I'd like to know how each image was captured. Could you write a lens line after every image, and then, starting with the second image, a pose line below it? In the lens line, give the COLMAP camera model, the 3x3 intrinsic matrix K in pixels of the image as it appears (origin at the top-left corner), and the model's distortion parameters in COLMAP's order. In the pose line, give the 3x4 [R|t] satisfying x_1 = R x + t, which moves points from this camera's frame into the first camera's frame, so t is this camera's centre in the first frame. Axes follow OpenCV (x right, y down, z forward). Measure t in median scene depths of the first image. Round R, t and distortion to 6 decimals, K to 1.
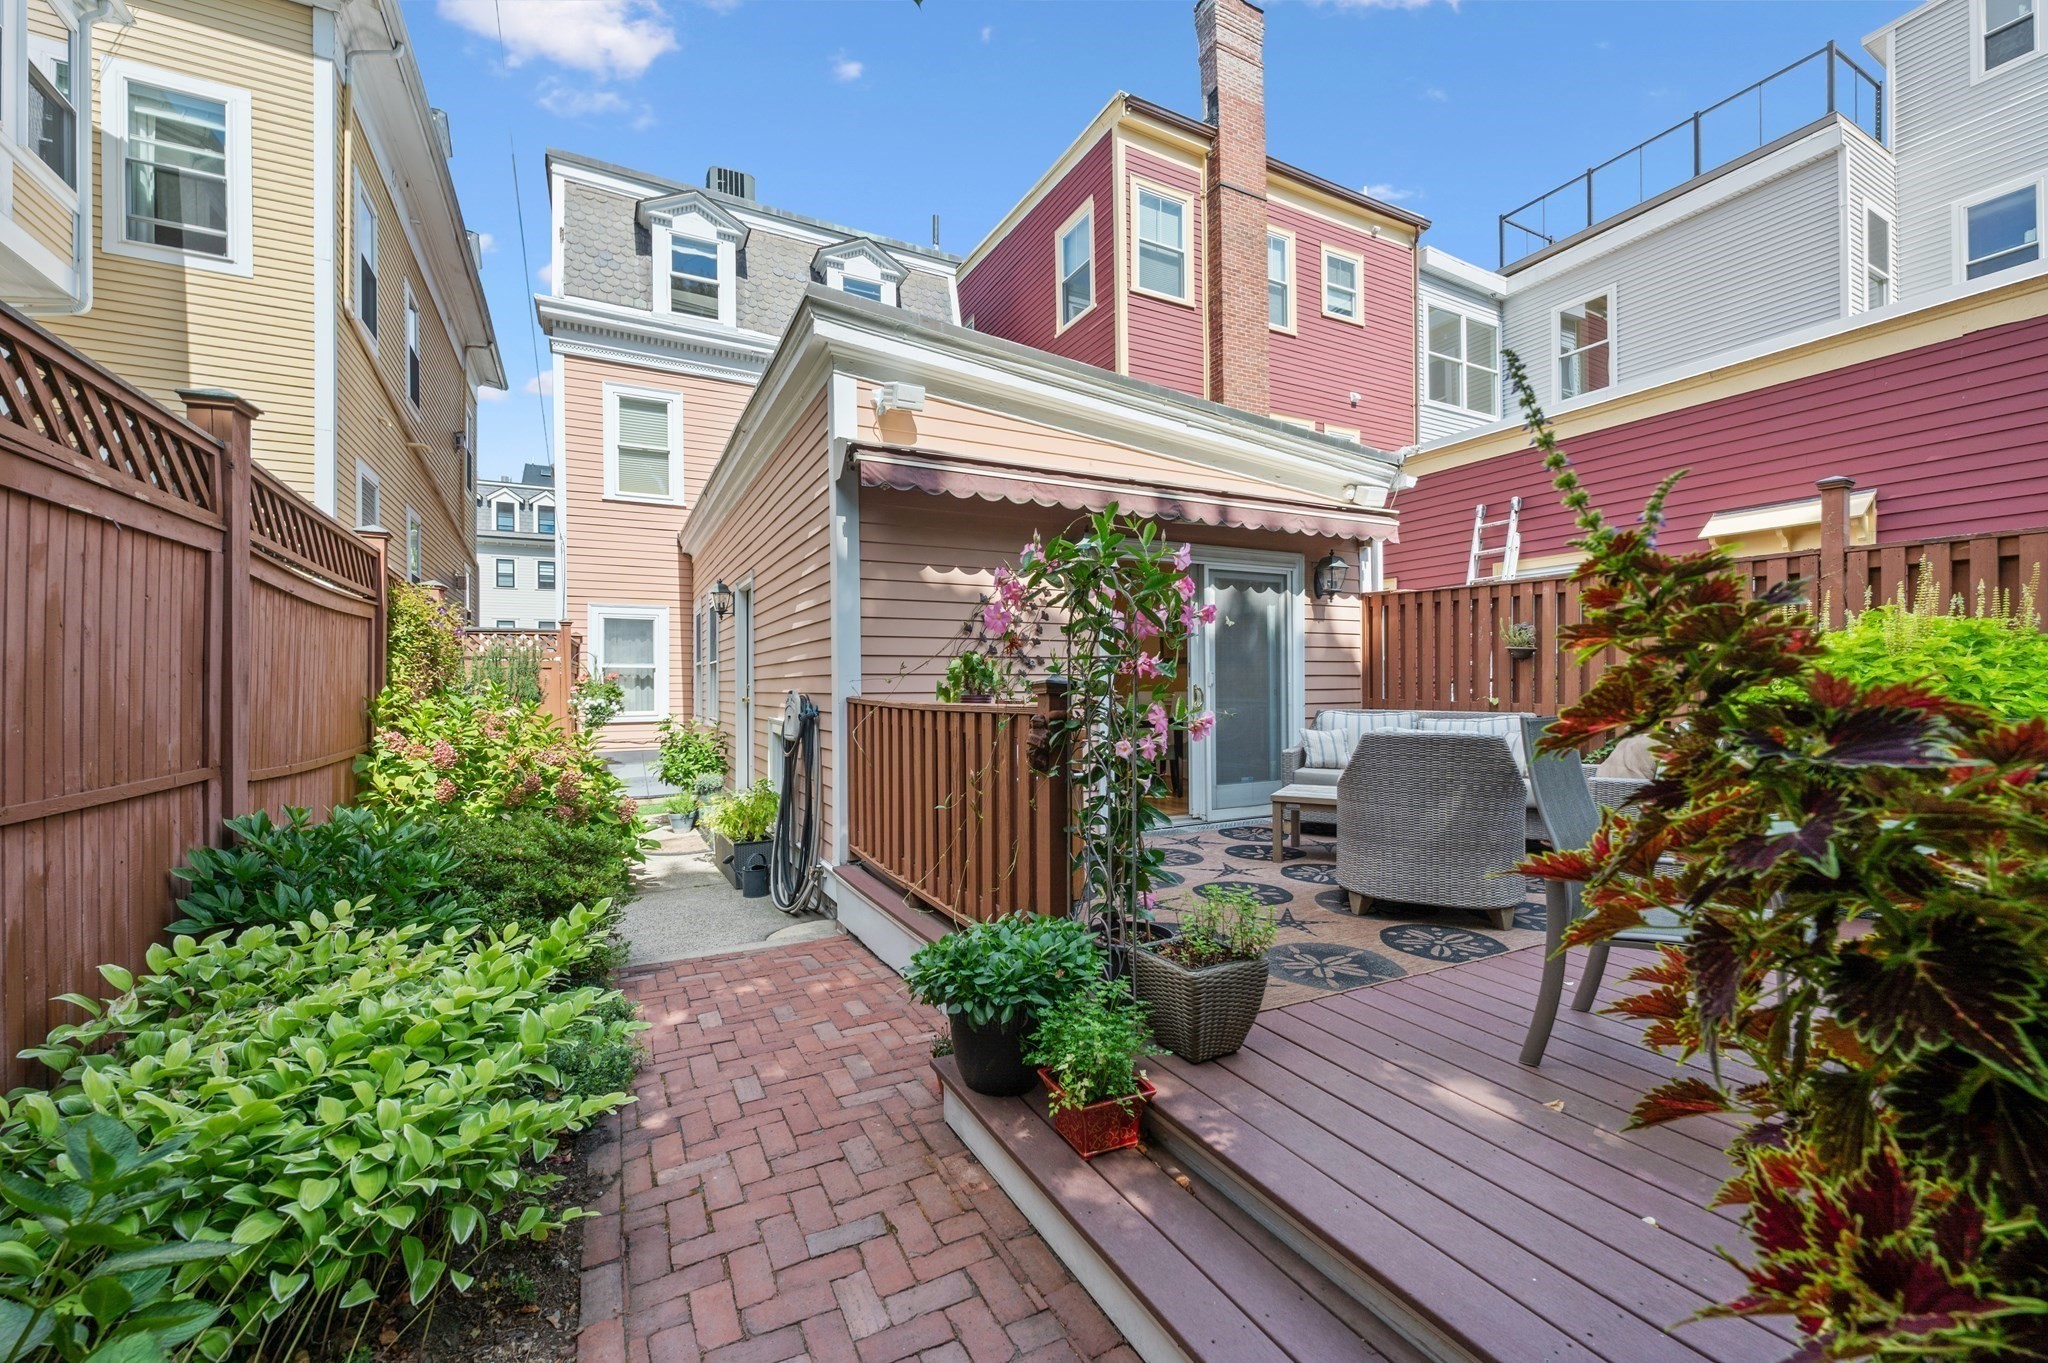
lens RADIAL K [[818.2, 0, 1022.8], [0, 818.2, 683.1], [0, 0, 1]] dist [0.002507, -0.000621]
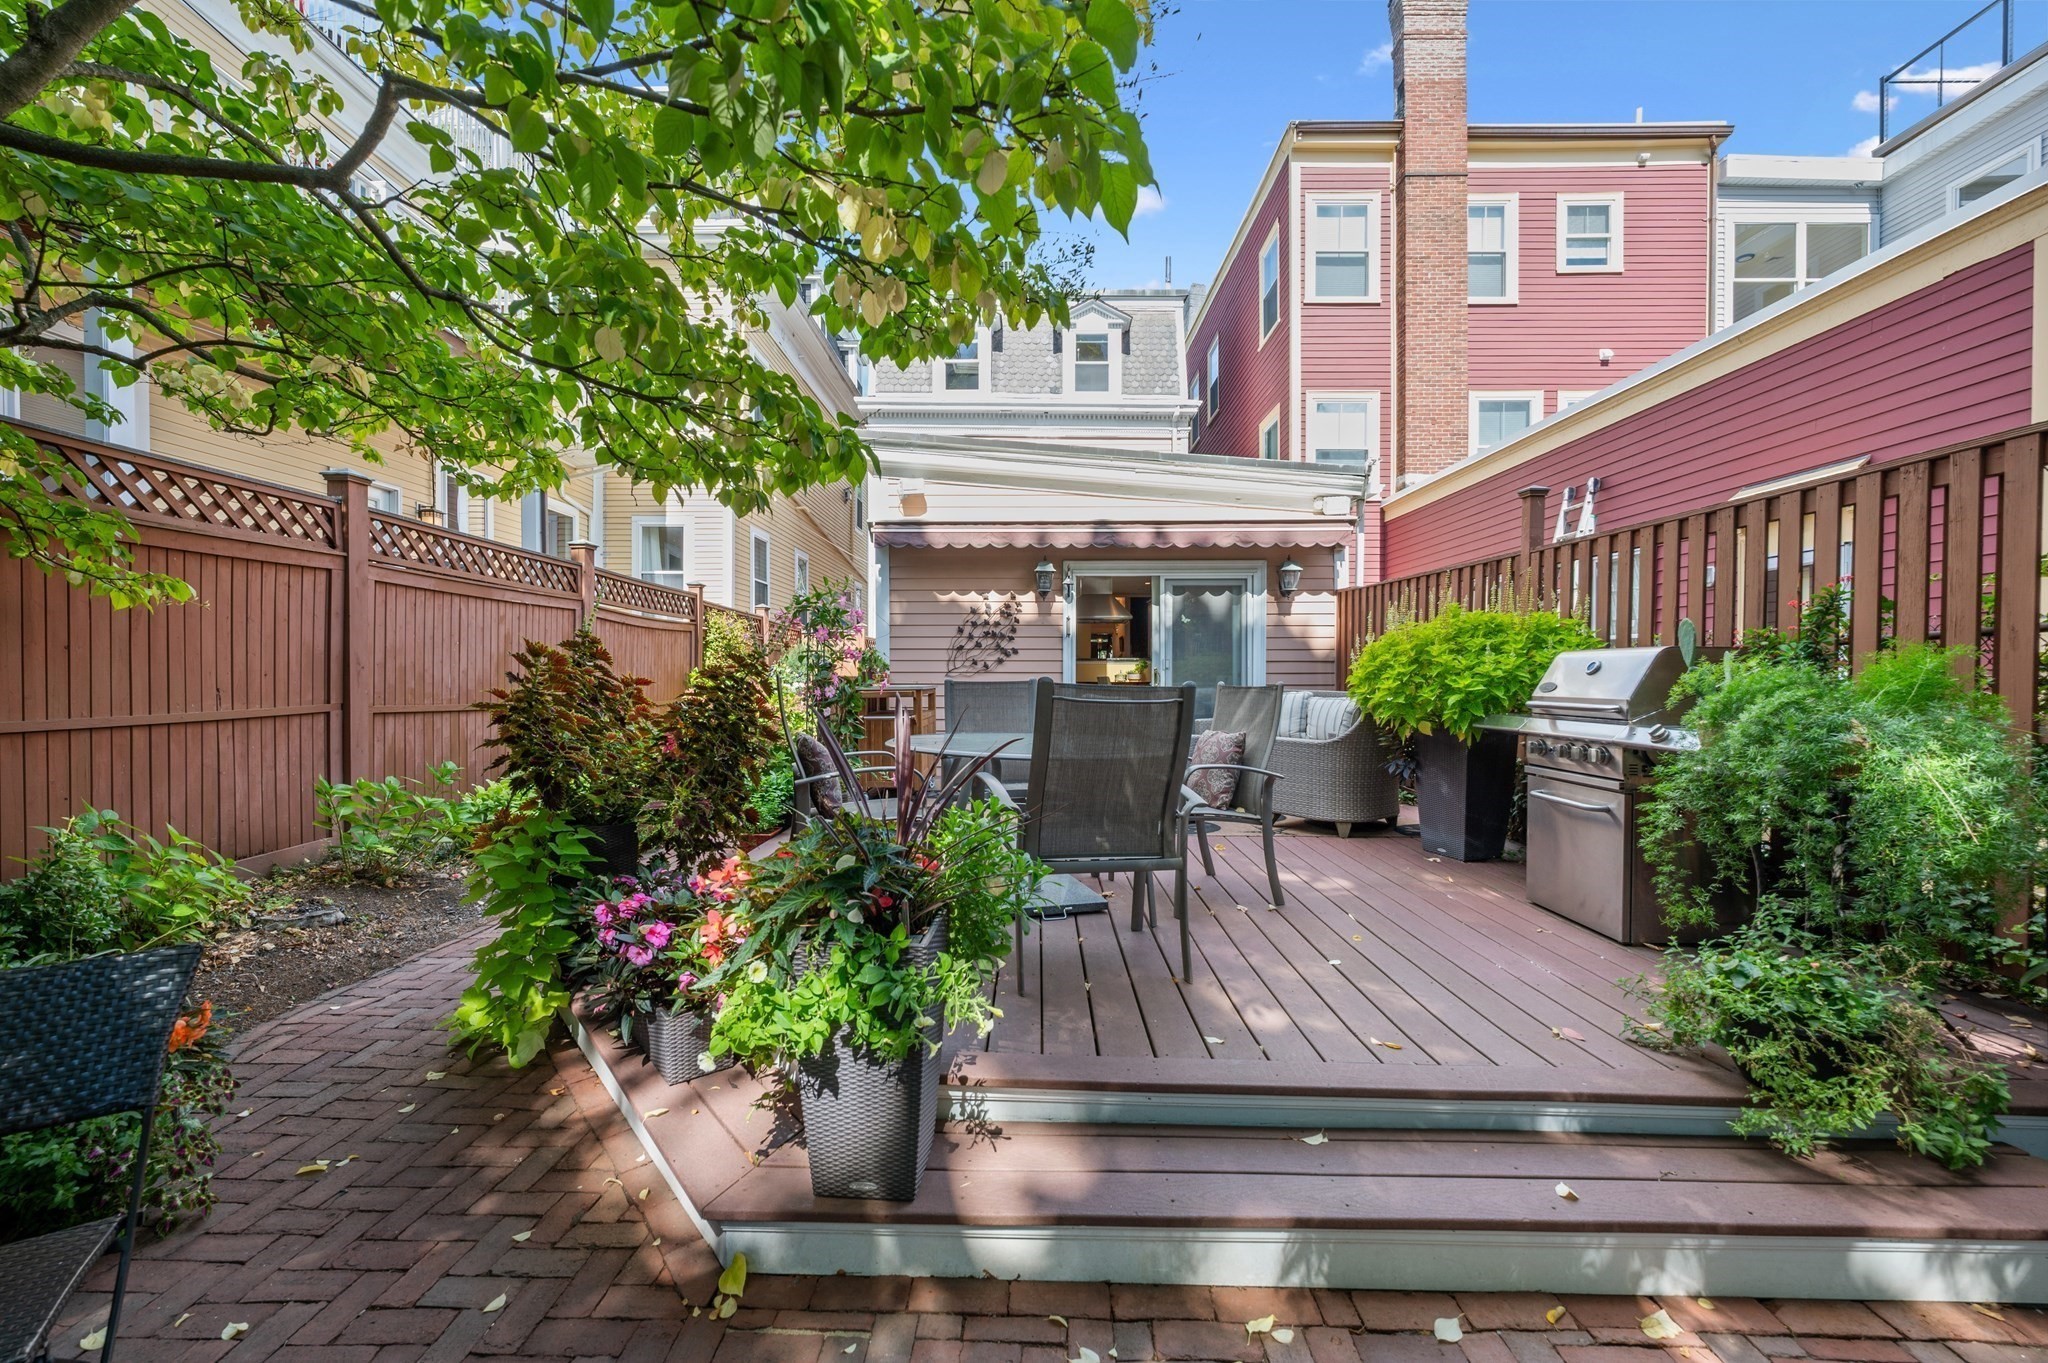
lens RADIAL K [[818.2, 0, 1026.7], [0, 818.2, 687.0], [0, 0, 1]] dist [0.002507, -0.000621]
pose [[0.880820, 0.014802, -0.473220, 0.475041], [-0.005478, 0.999763, 0.021076, 0.003835], [0.473419, -0.015972, 0.880692, -0.180847]]
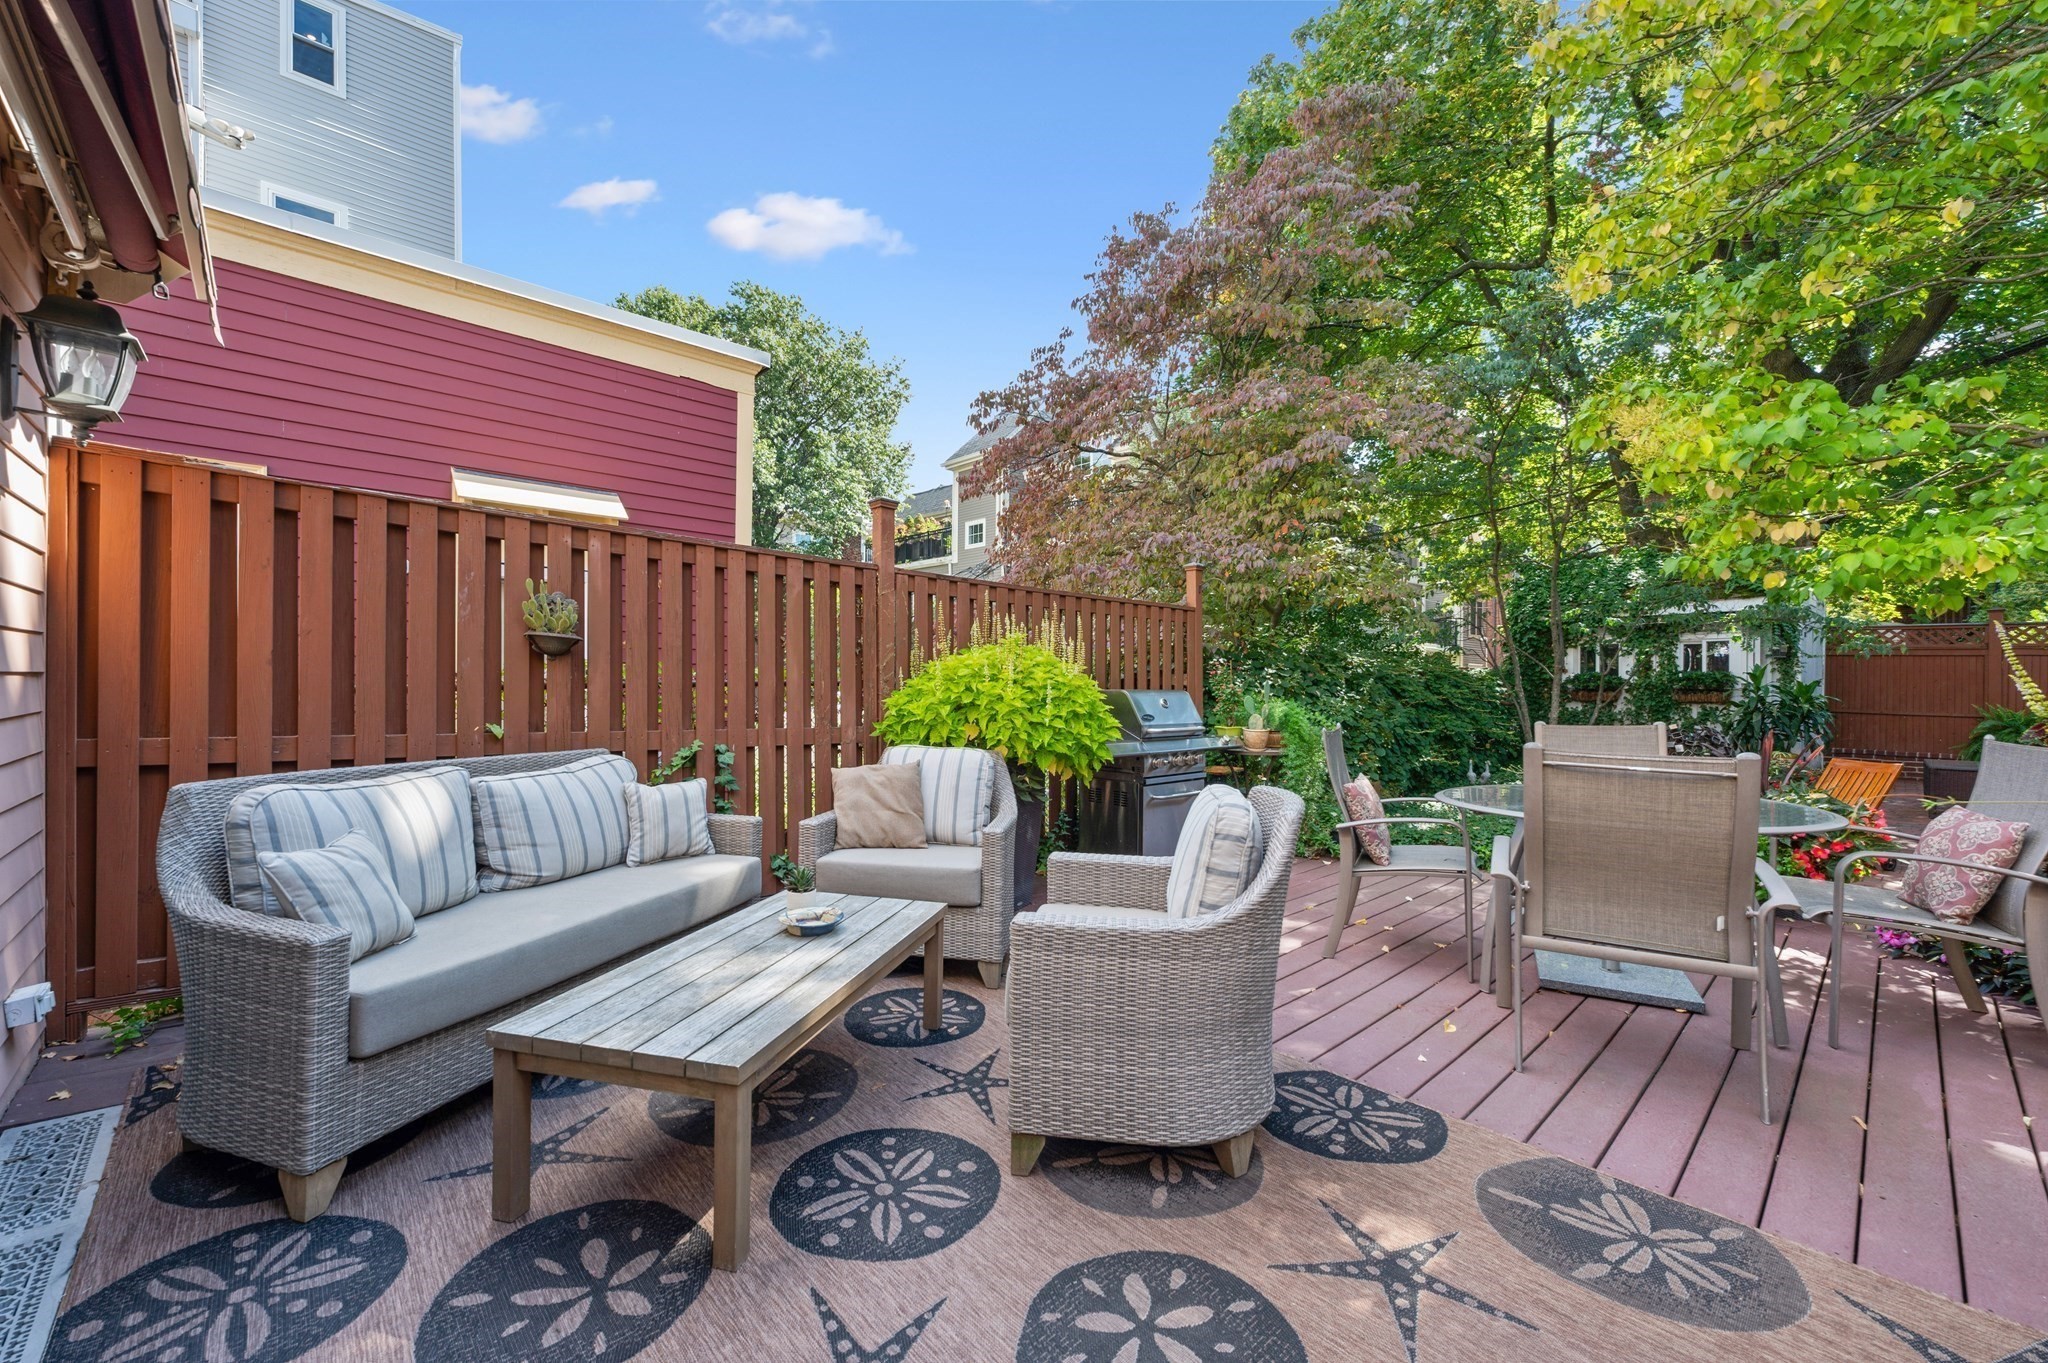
lens RADIAL K [[818.2, 0, 1025.0], [0, 818.2, 687.9], [0, 0, 1]] dist [0.002507, -0.000621]
pose [[-0.266559, 0.004573, 0.963808, -0.017798], [-0.009240, 0.999931, -0.007300, -0.003957], [-0.963774, -0.010852, -0.266499, 0.591895]]
